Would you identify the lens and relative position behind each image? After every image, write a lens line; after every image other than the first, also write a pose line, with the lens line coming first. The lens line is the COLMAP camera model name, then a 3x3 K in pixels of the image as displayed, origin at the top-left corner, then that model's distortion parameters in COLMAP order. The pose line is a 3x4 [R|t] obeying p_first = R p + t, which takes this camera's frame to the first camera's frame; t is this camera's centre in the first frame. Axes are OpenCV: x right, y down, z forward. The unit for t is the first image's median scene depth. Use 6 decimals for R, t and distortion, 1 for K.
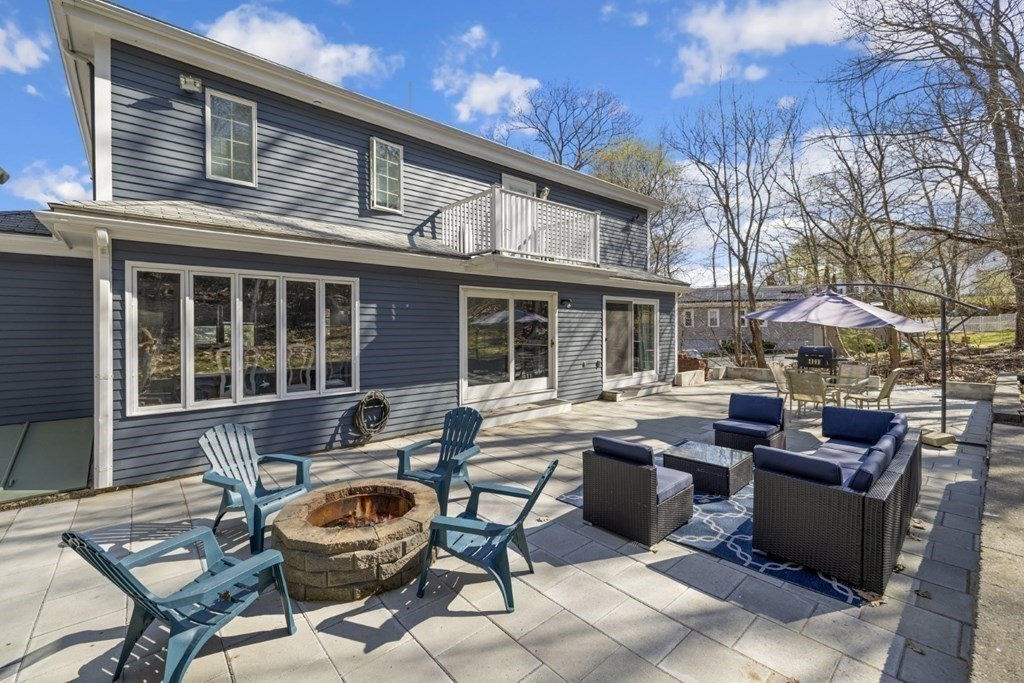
lens RADIAL K [[432.8, 0, 510.0], [0, 432.8, 332.2], [0, 0, 1]] dist [-0.001098, -0.000073]
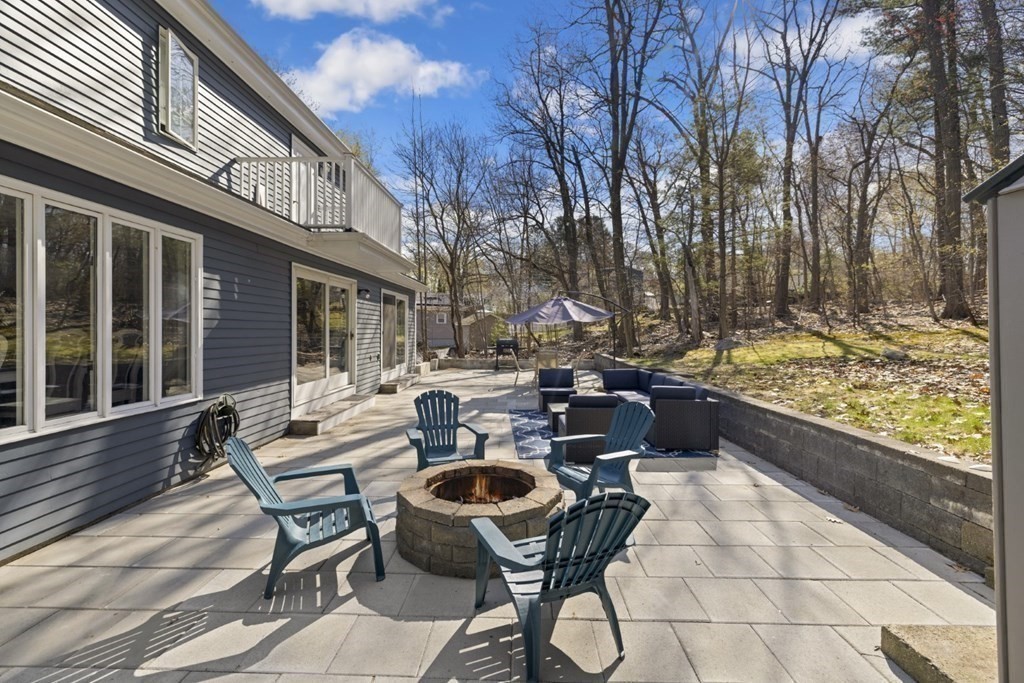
lens RADIAL K [[442.9, 0, 513.9], [0, 442.9, 335.9], [0, 0, 1]] dist [0.001635, -0.000060]
pose [[0.670247, -0.005004, 0.742121, -0.475250], [0.002608, 0.999987, 0.004388, 0.030431], [-0.742134, -0.001005, 0.670251, 0.129755]]
